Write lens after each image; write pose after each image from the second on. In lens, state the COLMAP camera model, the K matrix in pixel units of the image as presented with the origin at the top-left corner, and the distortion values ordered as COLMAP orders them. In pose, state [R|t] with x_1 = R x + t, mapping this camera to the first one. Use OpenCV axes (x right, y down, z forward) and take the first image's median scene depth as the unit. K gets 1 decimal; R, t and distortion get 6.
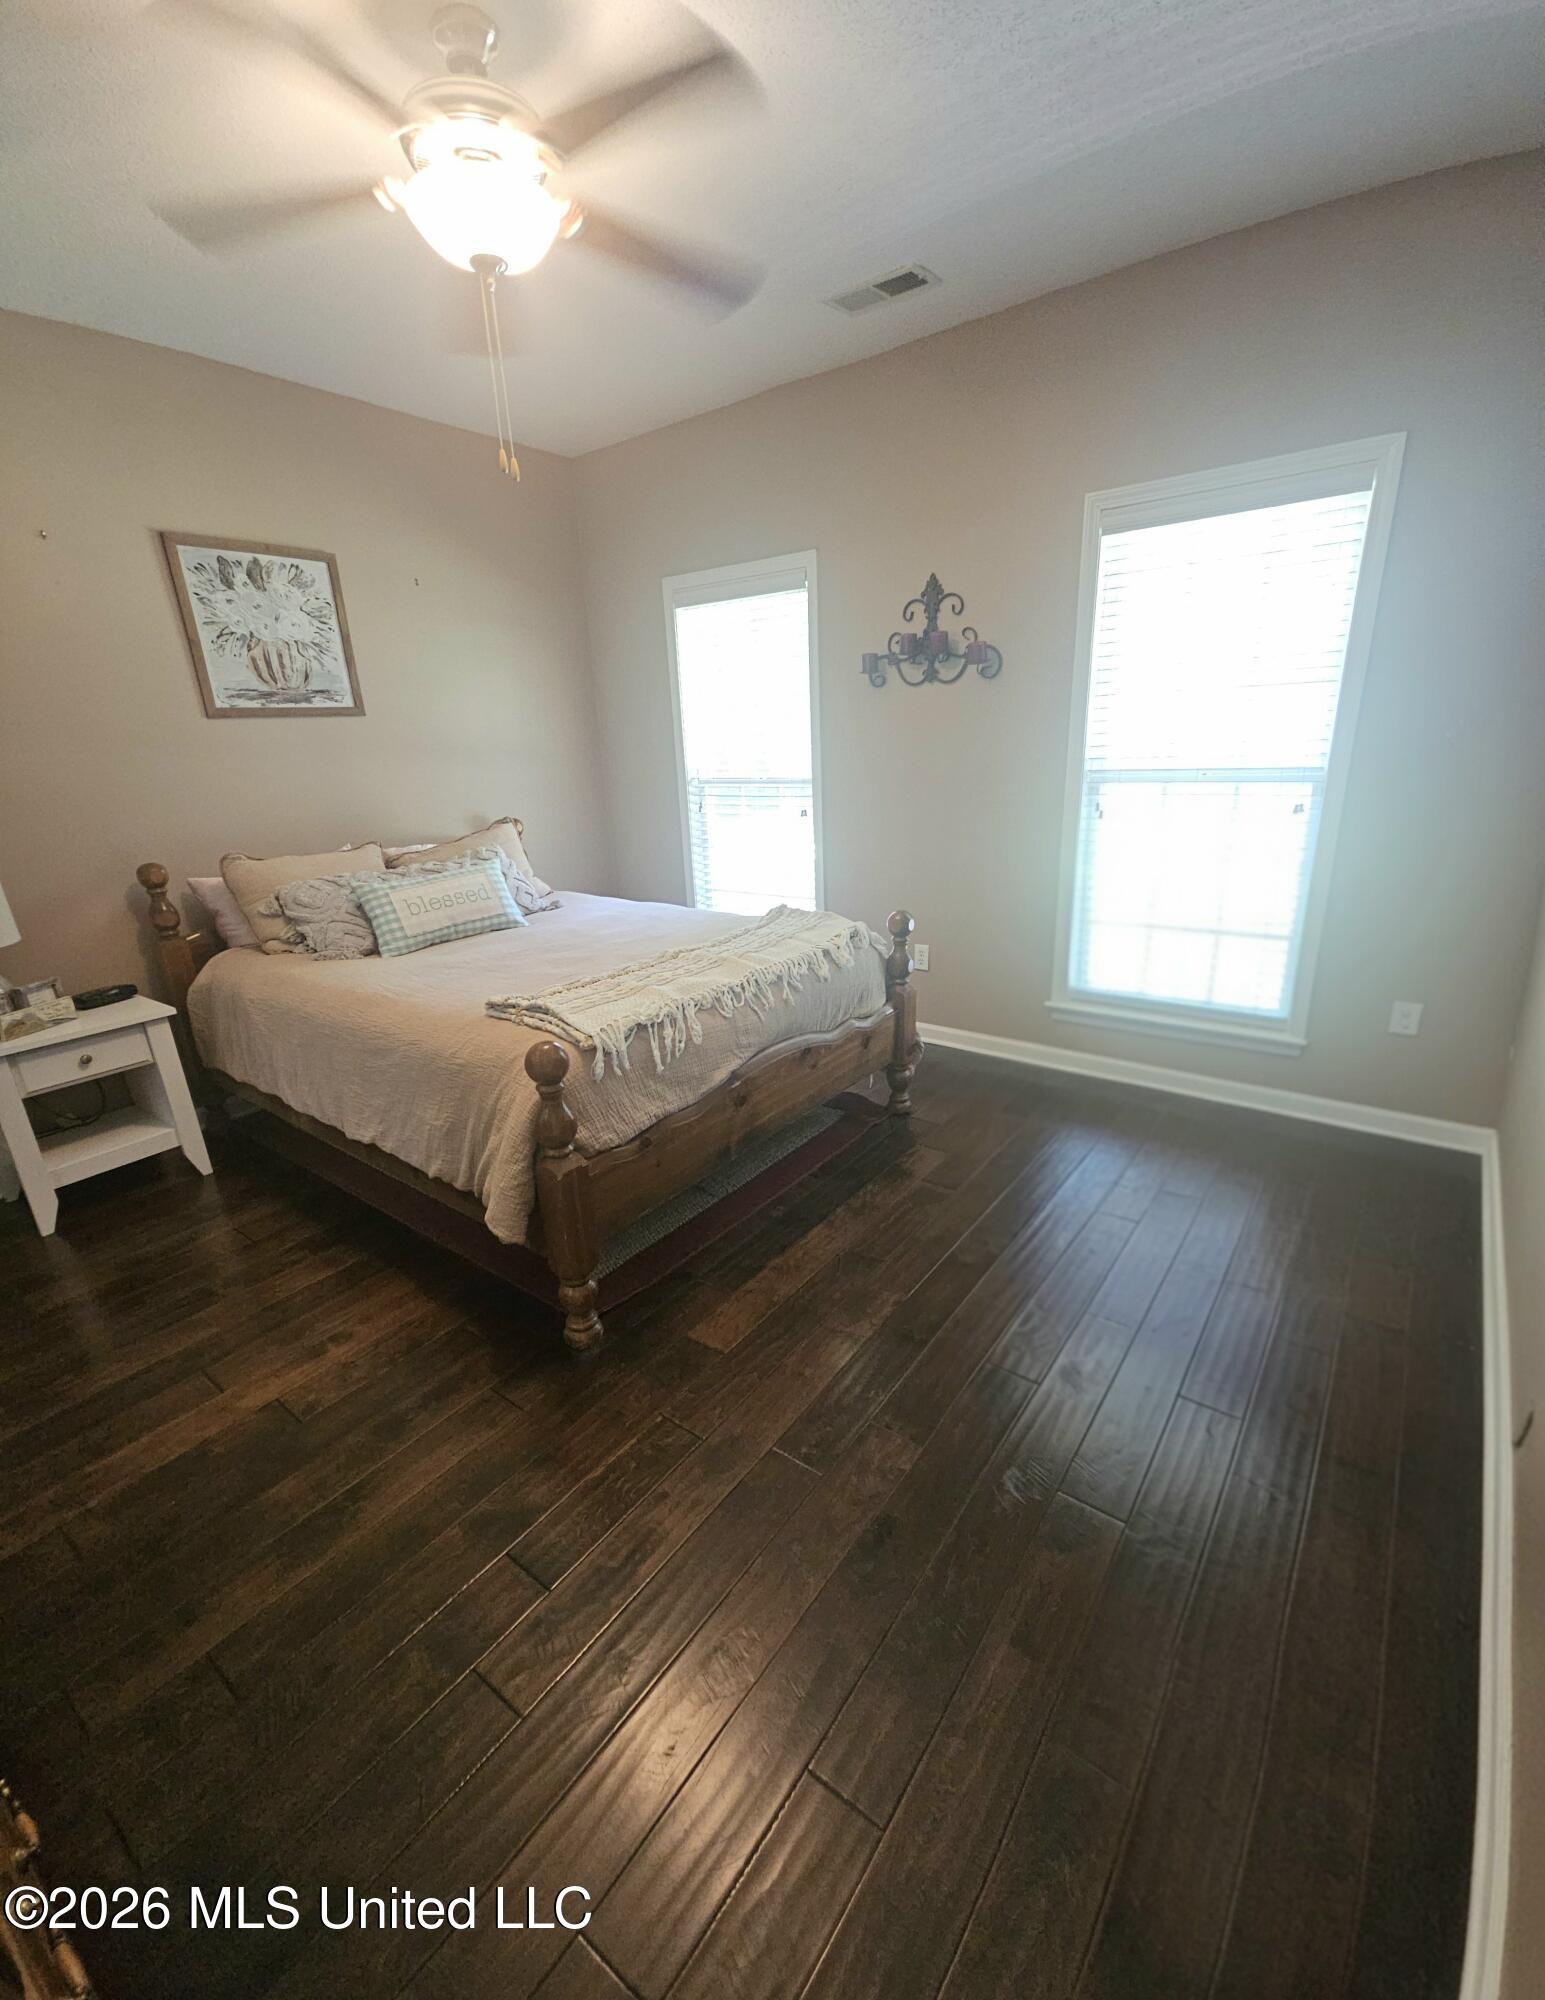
lens RADIAL K [[847.1, 0, 777.9], [0, 847.1, 1011.3], [0, 0, 1]] dist [0.005053, 0.000316]
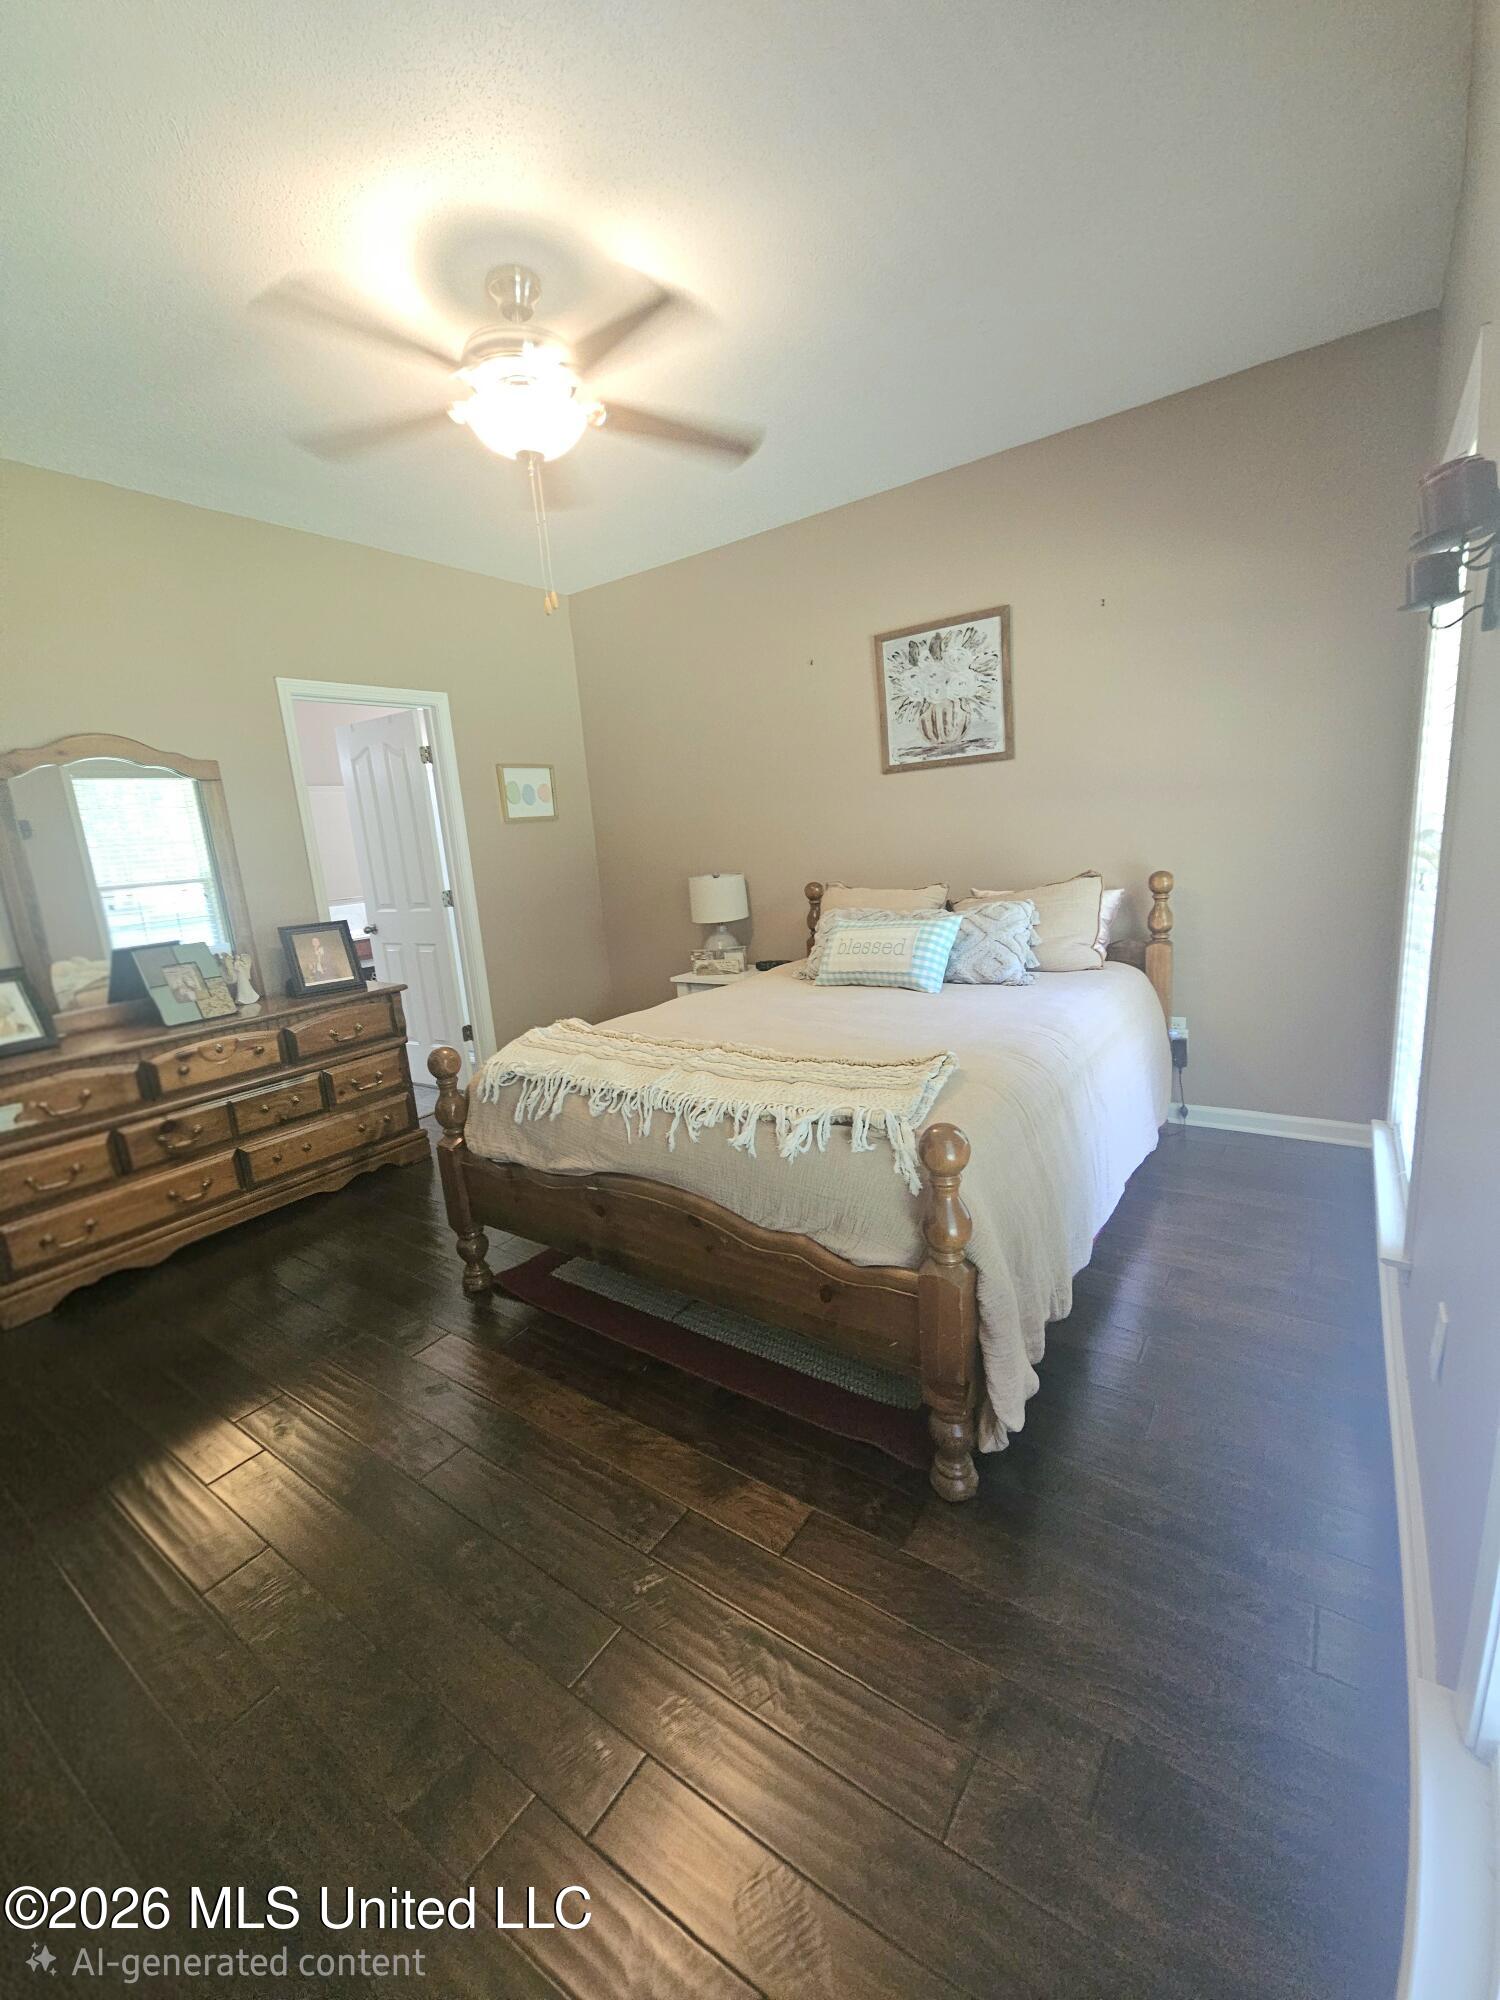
lens RADIAL K [[818.0, 0, 753.6], [0, 818.0, 990.7], [0, 0, 1]] dist [0.000227, -0.001673]
pose [[0.029025, 0.235477, -0.971446, 0.560629], [-0.238459, 0.945427, 0.222045, -0.258991], [0.970719, 0.225205, 0.083593, 0.765304]]
